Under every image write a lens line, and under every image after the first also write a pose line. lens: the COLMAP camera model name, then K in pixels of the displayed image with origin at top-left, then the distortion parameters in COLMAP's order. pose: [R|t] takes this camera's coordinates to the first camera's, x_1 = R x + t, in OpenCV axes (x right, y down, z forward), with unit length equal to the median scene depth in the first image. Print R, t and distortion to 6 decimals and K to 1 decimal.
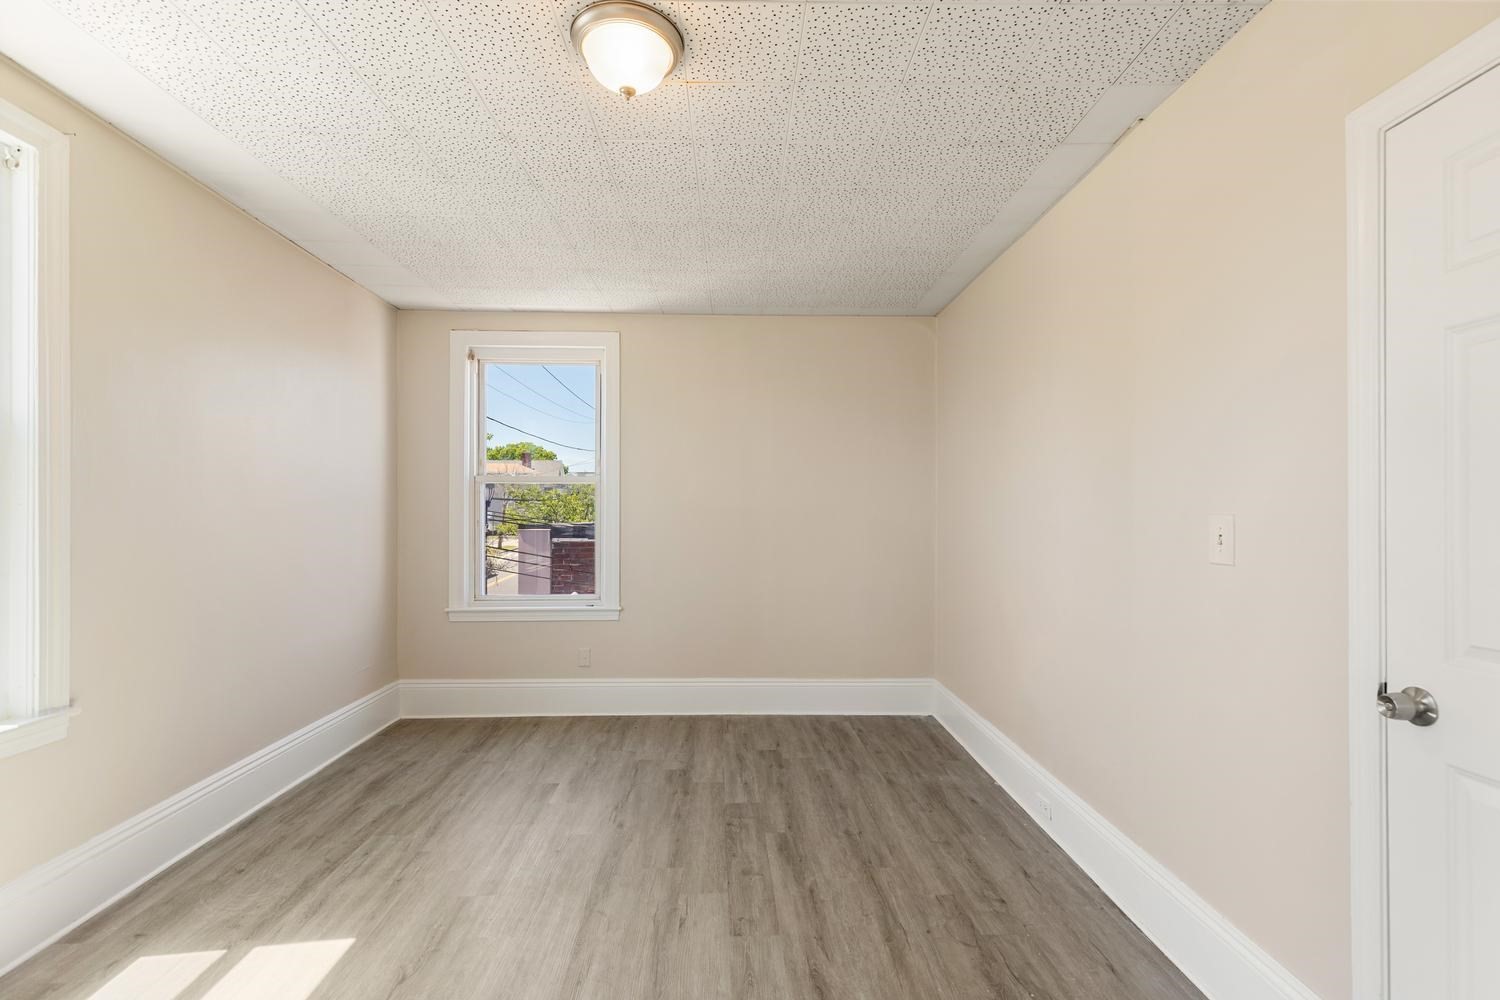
lens RADIAL K [[687.1, 0, 757.3], [0, 687.1, 508.8], [0, 0, 1]] dist [0.013485, -0.001941]
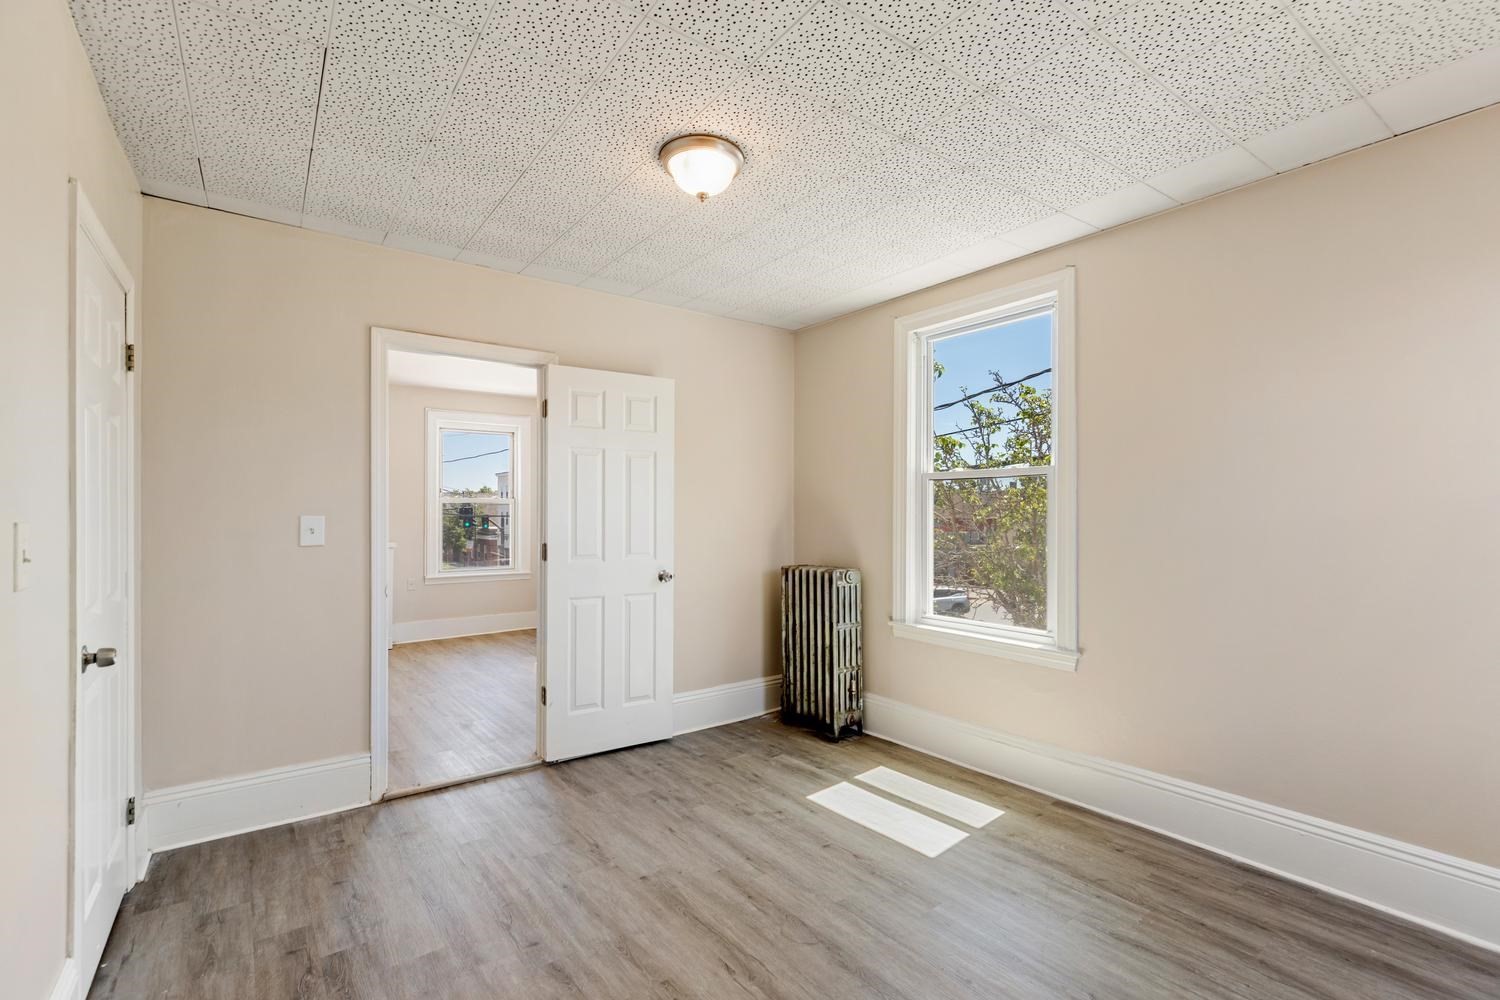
lens RADIAL K [[687.1, 0, 757.3], [0, 687.1, 508.8], [0, 0, 1]] dist [0.013485, -0.001941]
pose [[-0.830118, -0.007075, -0.557544, 0.240544], [0.001570, 0.999886, -0.015026, 0.001741], [0.557586, -0.013348, -0.830012, 1.146947]]
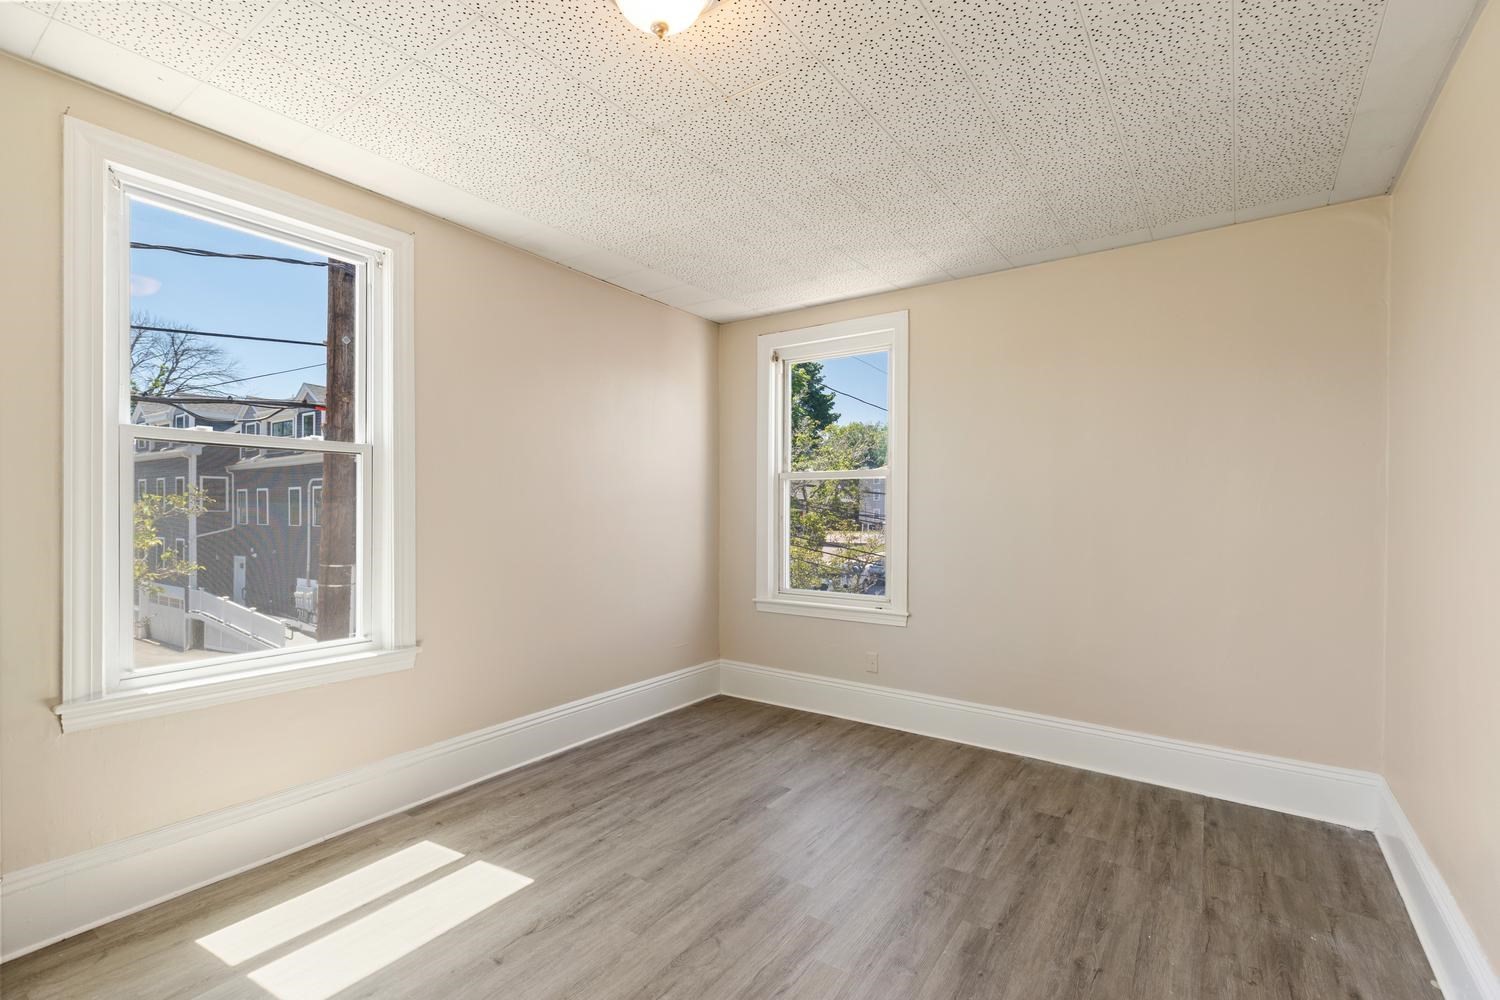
lens RADIAL K [[684.9, 0, 751.4], [0, 684.9, 515.3], [0, 0, 1]] dist [0.009954, -0.001609]
pose [[0.793774, 0.008786, -0.608150, 0.237582], [-0.000509, 0.999905, 0.013781, 0.001713], [0.608213, -0.010629, 0.793703, 0.198959]]
